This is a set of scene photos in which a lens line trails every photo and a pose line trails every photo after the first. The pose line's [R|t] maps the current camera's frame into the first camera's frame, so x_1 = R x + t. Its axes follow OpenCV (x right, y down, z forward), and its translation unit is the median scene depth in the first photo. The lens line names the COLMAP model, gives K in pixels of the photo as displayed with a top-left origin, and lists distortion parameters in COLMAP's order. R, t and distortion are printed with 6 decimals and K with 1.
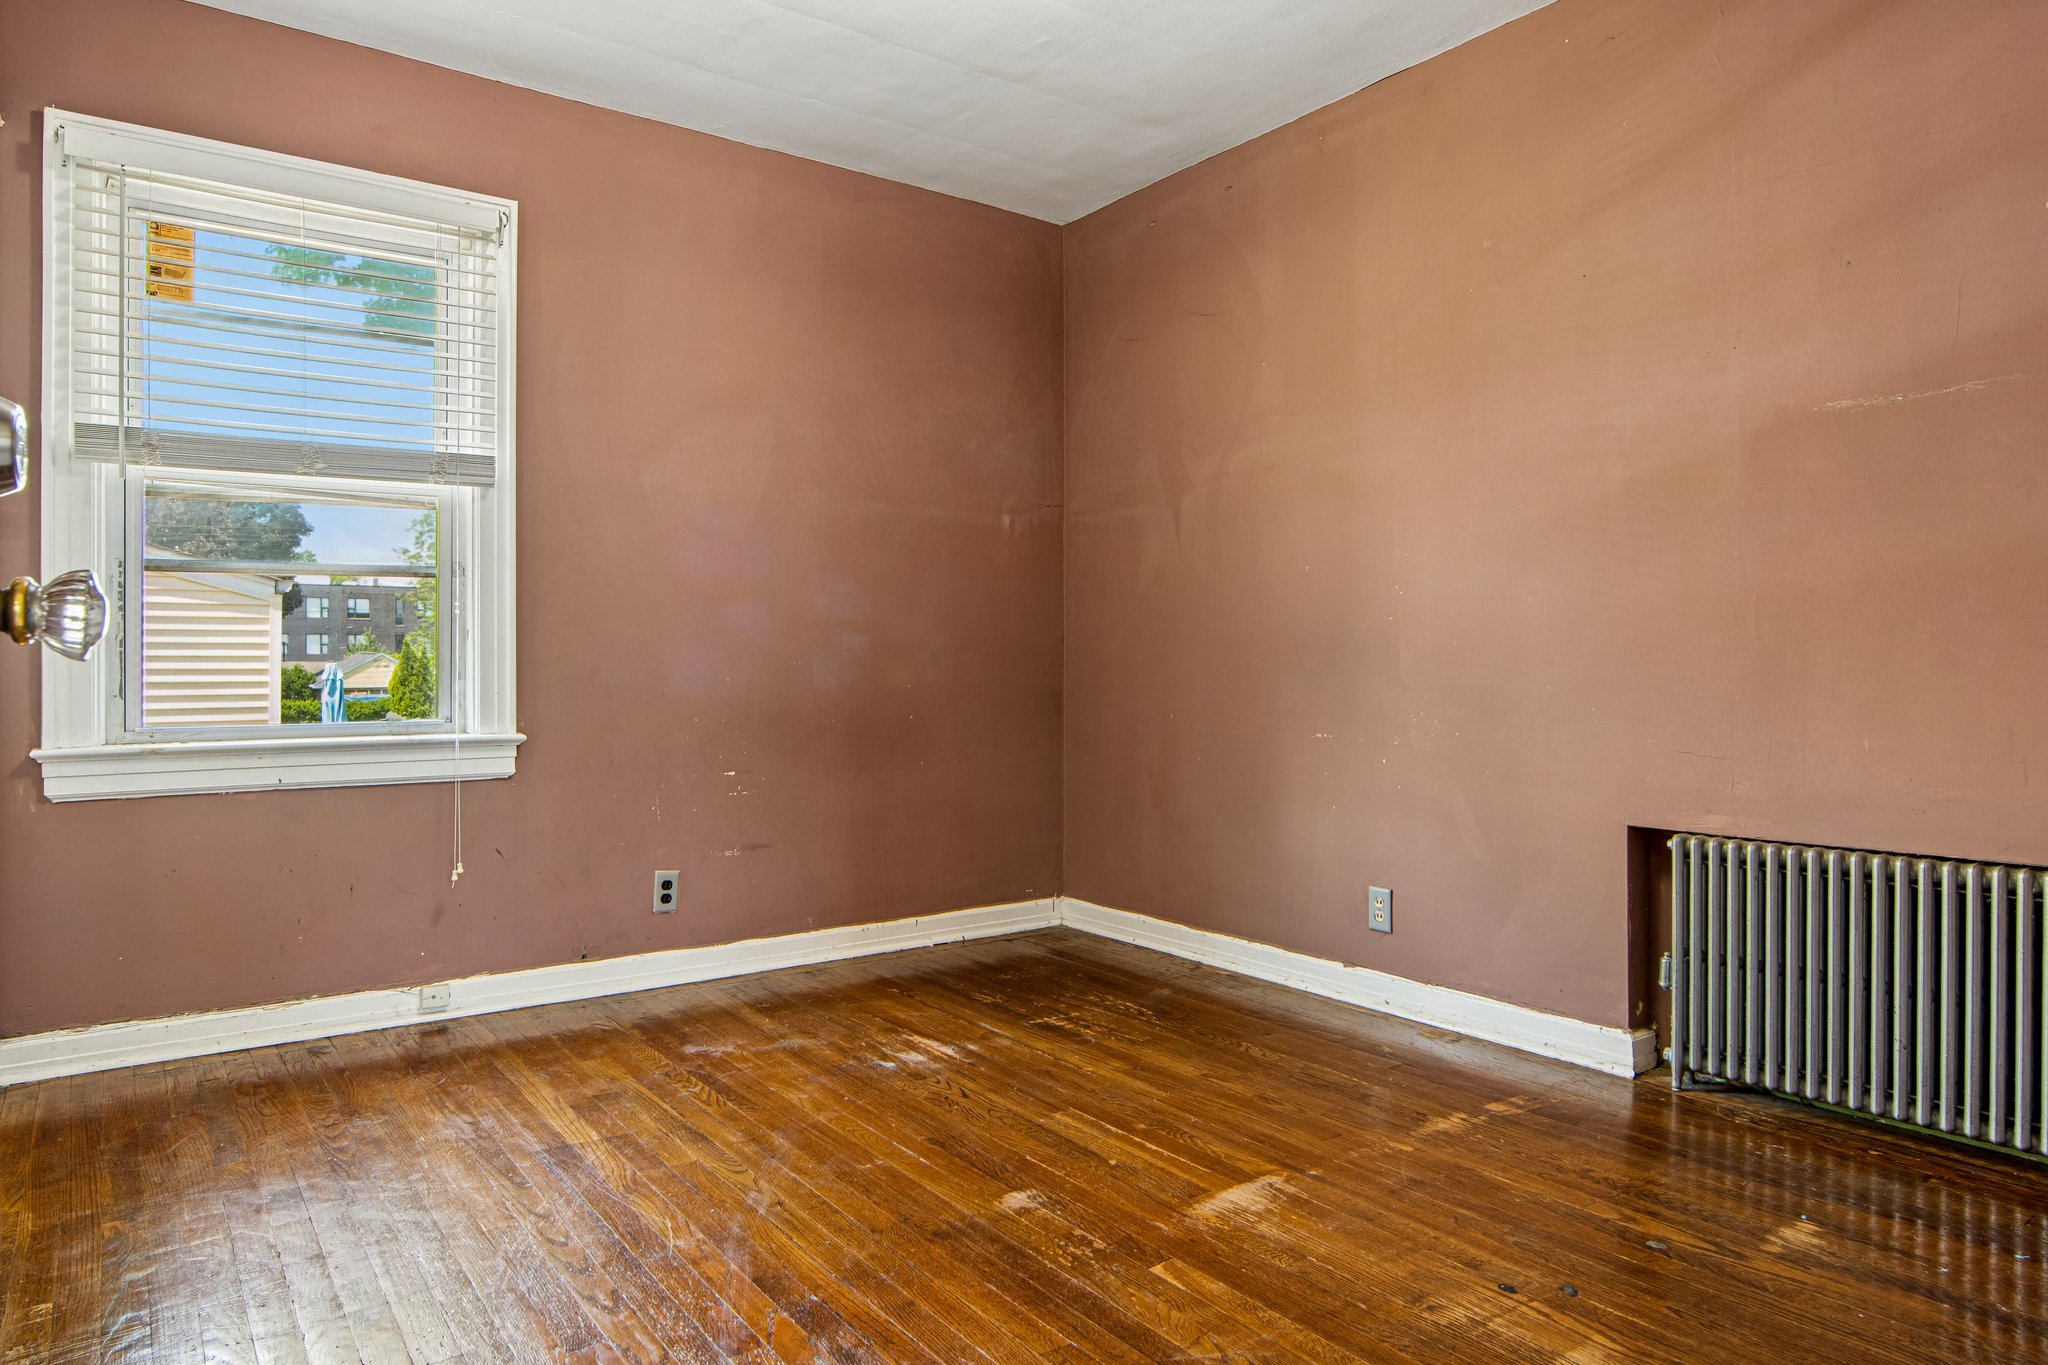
lens RADIAL K [[1256.9, 0, 1024.0], [0, 1256.9, 682.5], [0, 0, 1]] dist [-0.006180, -0.001109]
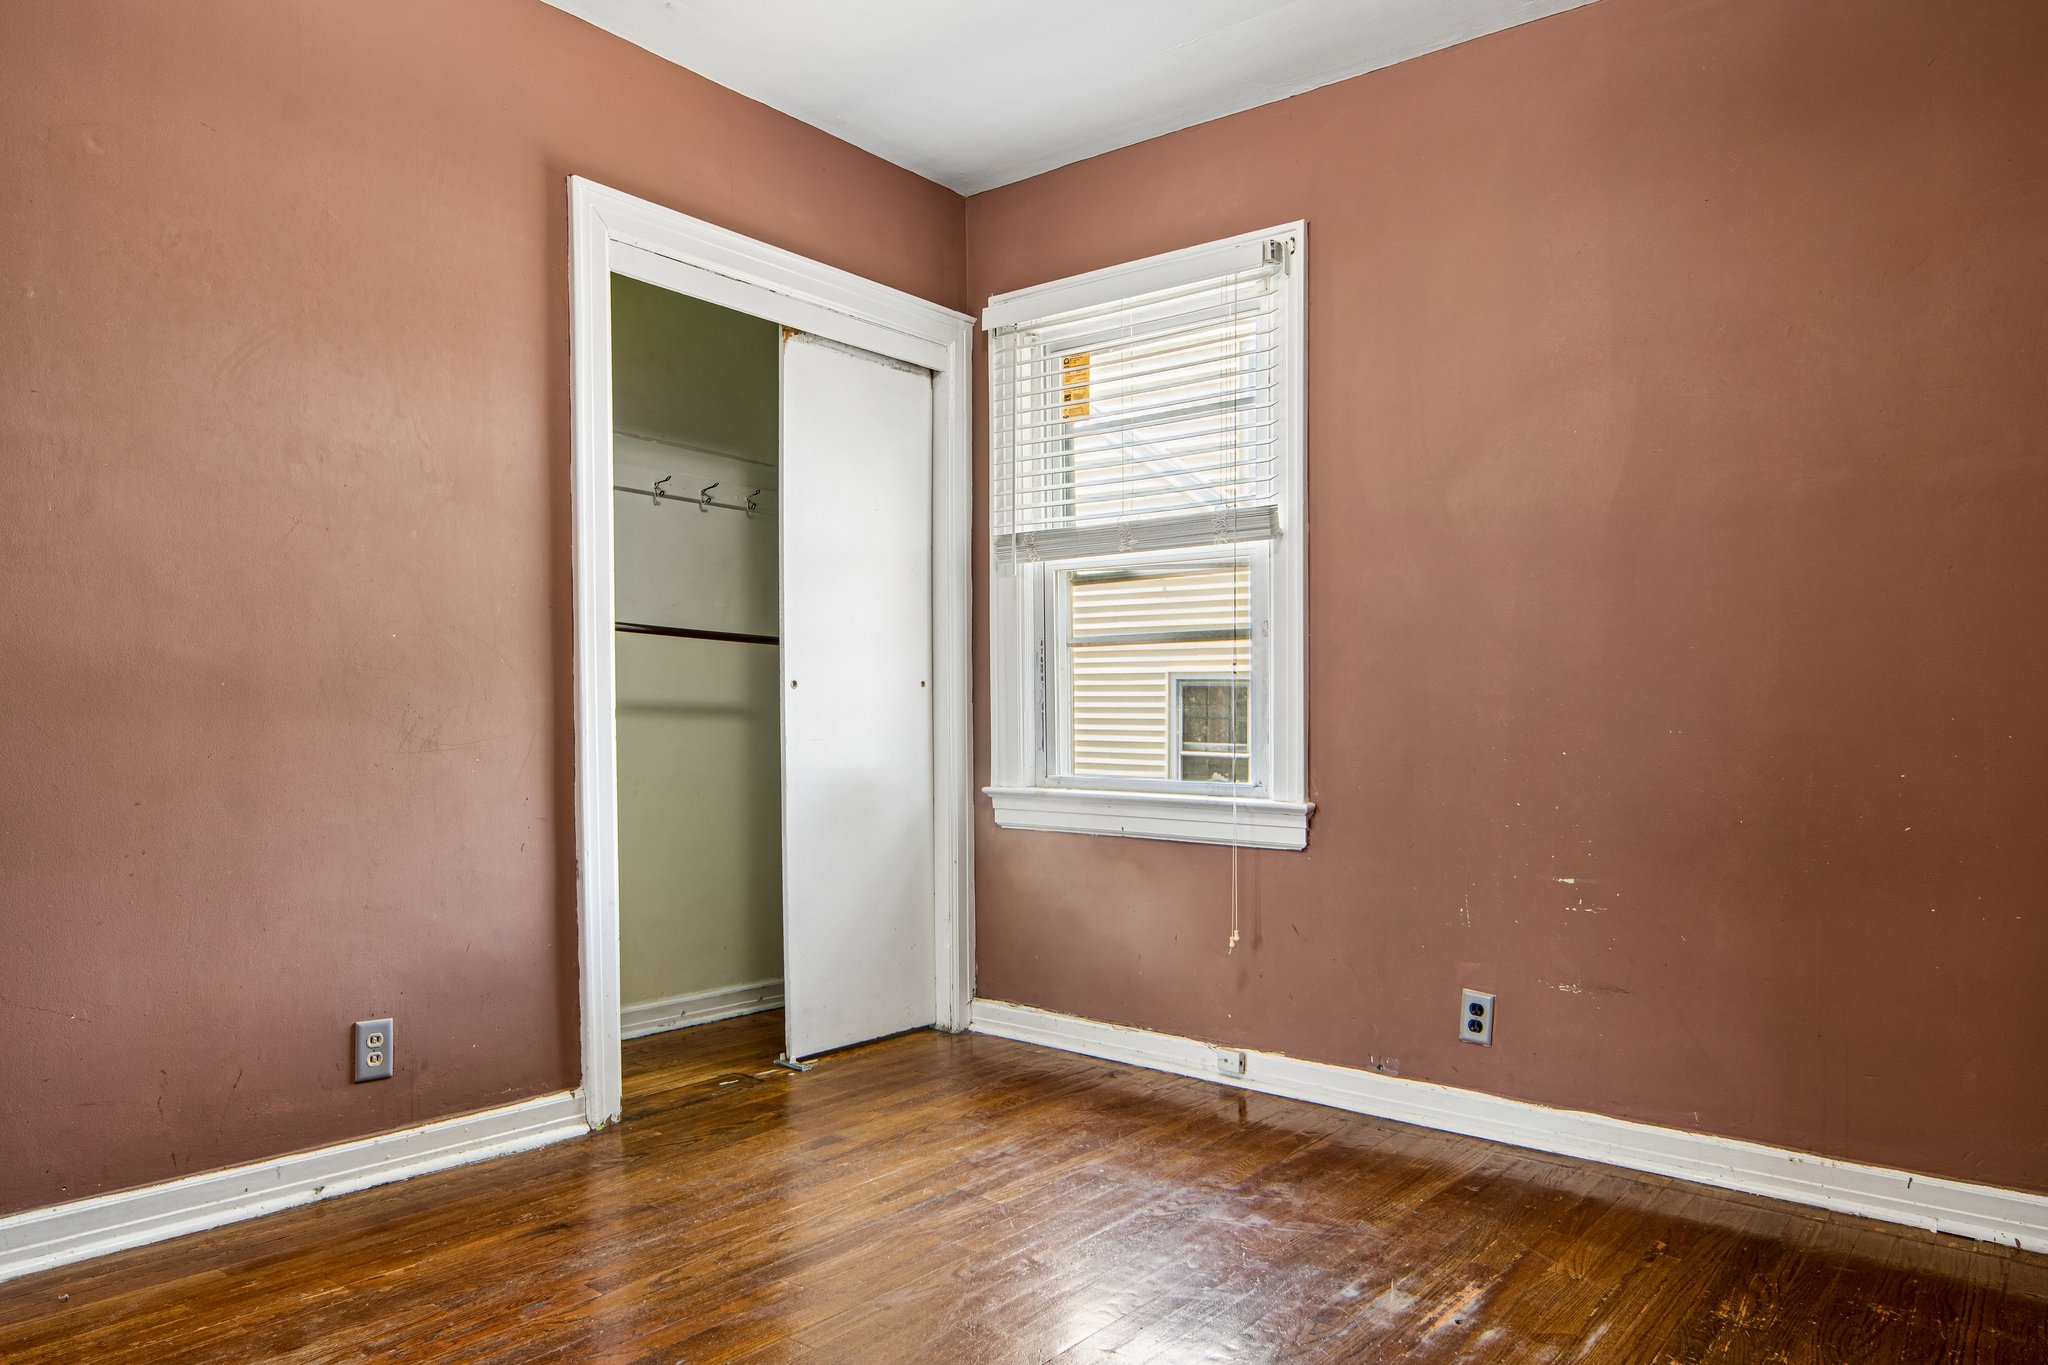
lens RADIAL K [[1344.8, 0, 1025.8], [0, 1344.8, 800.7], [0, 0, 1]] dist [-0.008988, -0.000980]
pose [[0.255071, 0.056538, -0.965268, 0.514655], [-0.031583, 0.998244, 0.050124, -0.003985], [0.966406, 0.017701, 0.256409, 0.574463]]
